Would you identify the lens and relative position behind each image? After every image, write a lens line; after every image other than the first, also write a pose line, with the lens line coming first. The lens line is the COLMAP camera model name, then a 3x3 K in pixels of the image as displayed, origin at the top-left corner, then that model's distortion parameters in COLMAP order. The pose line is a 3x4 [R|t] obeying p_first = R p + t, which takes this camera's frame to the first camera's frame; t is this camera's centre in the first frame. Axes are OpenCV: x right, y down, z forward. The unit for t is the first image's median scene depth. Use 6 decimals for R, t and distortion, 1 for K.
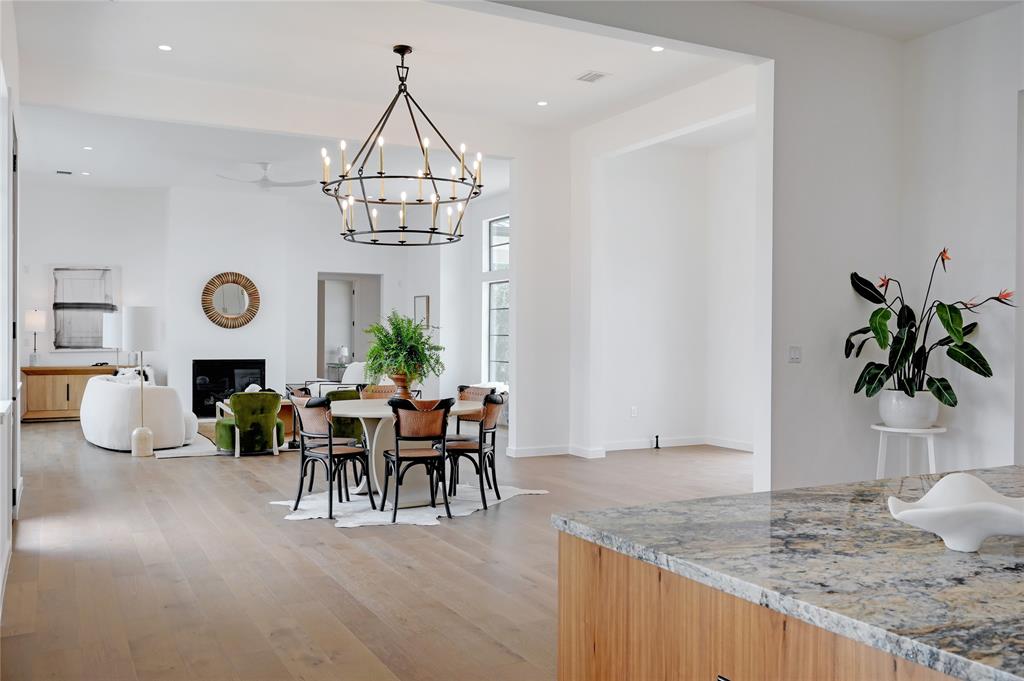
lens RADIAL K [[871.5, 0, 508.3], [0, 871.5, 341.3], [0, 0, 1]] dist [-0.008211, 0.013333]
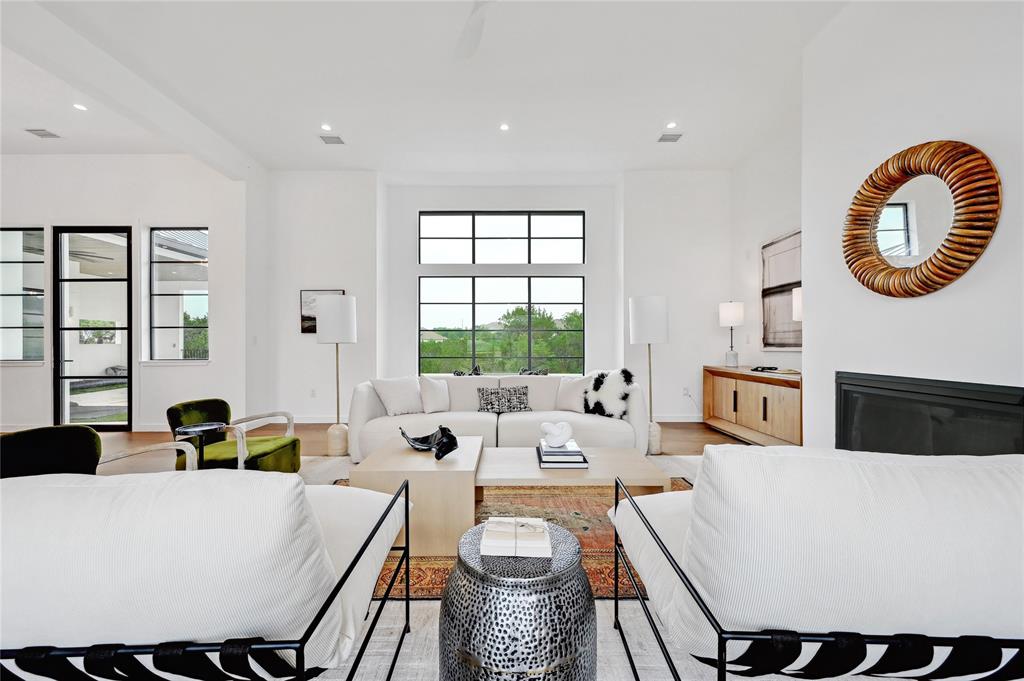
lens RADIAL K [[405.5, 0, 508.7], [0, 405.5, 344.7], [0, 0, 1]] dist [0.000947, 0.000446]
pose [[-0.466137, 0.001321, -0.884712, -0.171337], [-0.005179, 0.999978, 0.004221, 0.013551], [0.884698, 0.006550, -0.466119, 2.027675]]
